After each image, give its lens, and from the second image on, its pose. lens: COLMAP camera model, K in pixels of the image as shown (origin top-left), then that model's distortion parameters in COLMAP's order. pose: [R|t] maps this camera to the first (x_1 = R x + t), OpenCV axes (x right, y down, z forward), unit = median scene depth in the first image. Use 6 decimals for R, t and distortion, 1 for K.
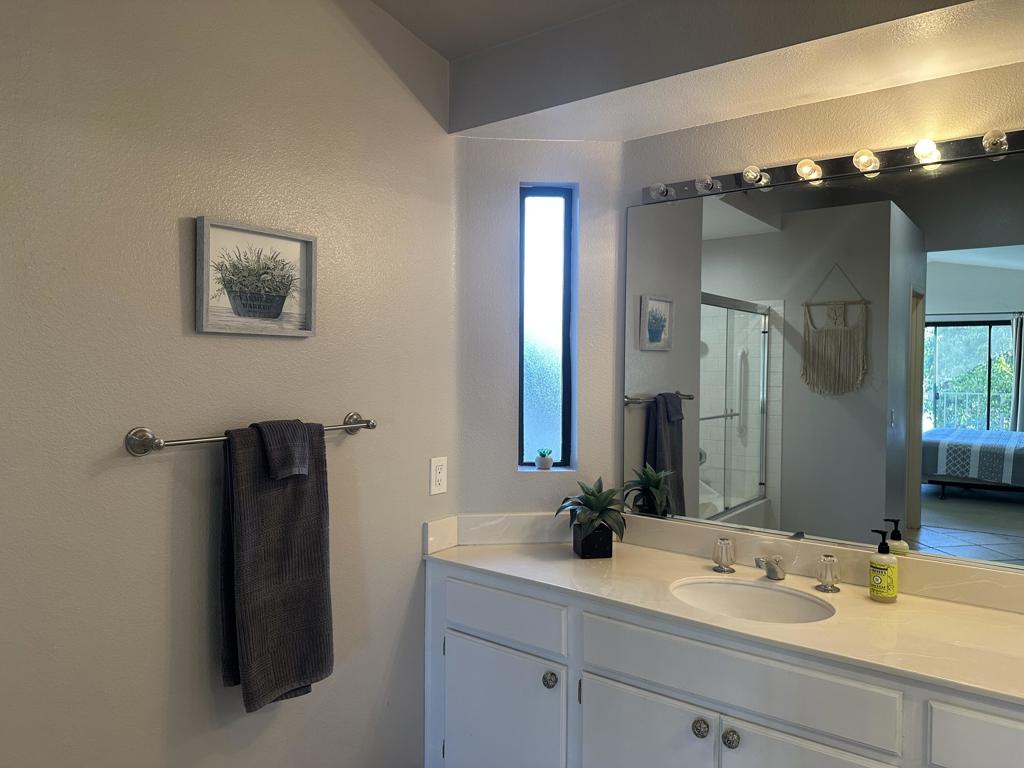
lens RADIAL K [[708.1, 0, 512.0], [0, 708.1, 384.0], [0, 0, 1]] dist [0.093068, -0.137233]
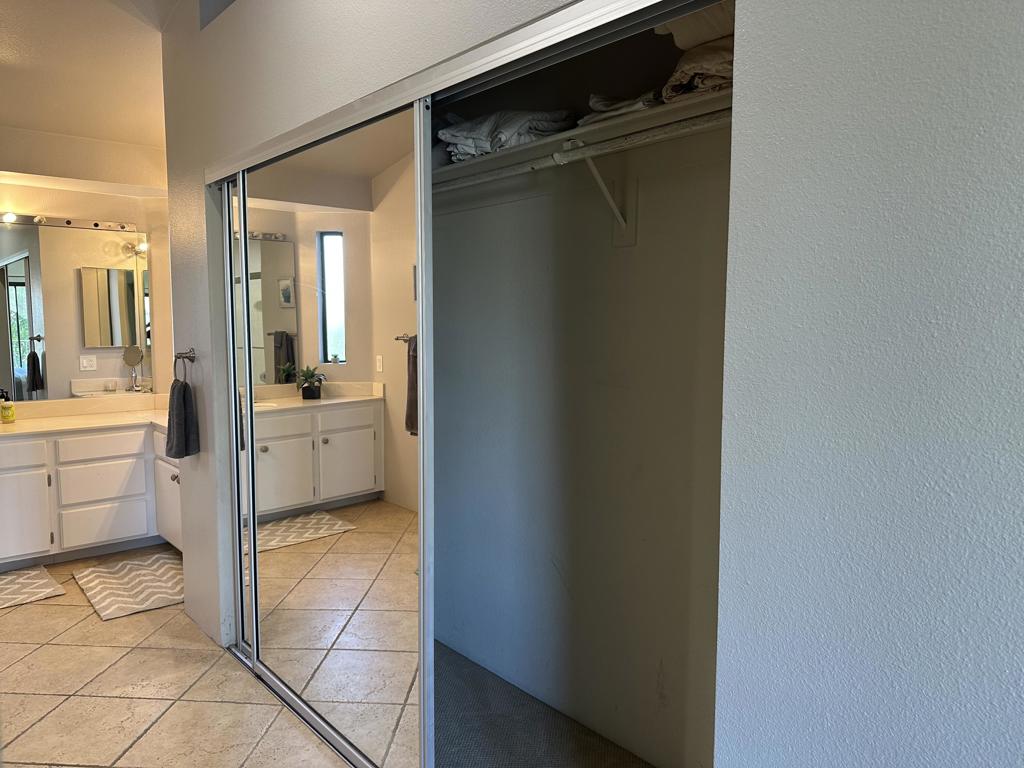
lens RADIAL K [[722.4, 0, 512.0], [0, 722.4, 384.0], [0, 0, 1]] dist [0.001685, -0.002194]
pose [[0.196739, -0.092108, 0.976120, -1.024506], [0.034586, 0.995610, 0.086977, 0.035401], [-0.979846, 0.016648, 0.199060, -0.729504]]
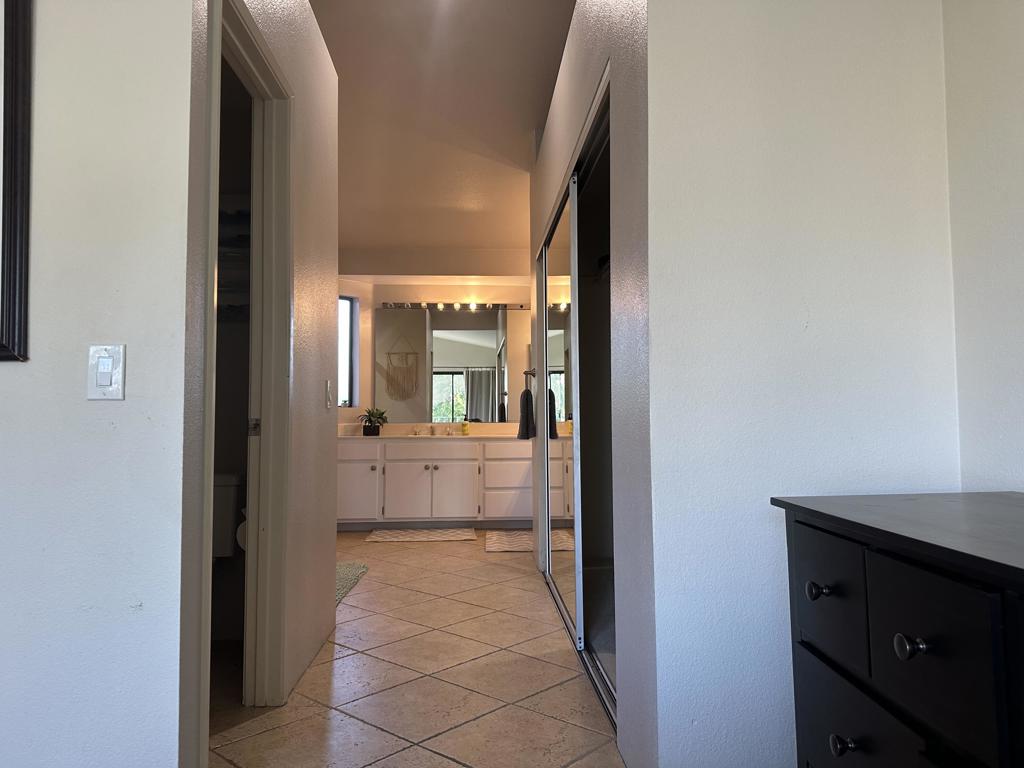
lens RADIAL K [[709.0, 0, 511.3], [0, 709.0, 375.2], [0, 0, 1]] dist [0.004272, -0.005582]
pose [[0.760172, 0.032478, 0.648909, -1.168535], [0.029494, 0.995995, -0.084401, 0.241115], [-0.649052, 0.083298, 0.756170, -1.320880]]
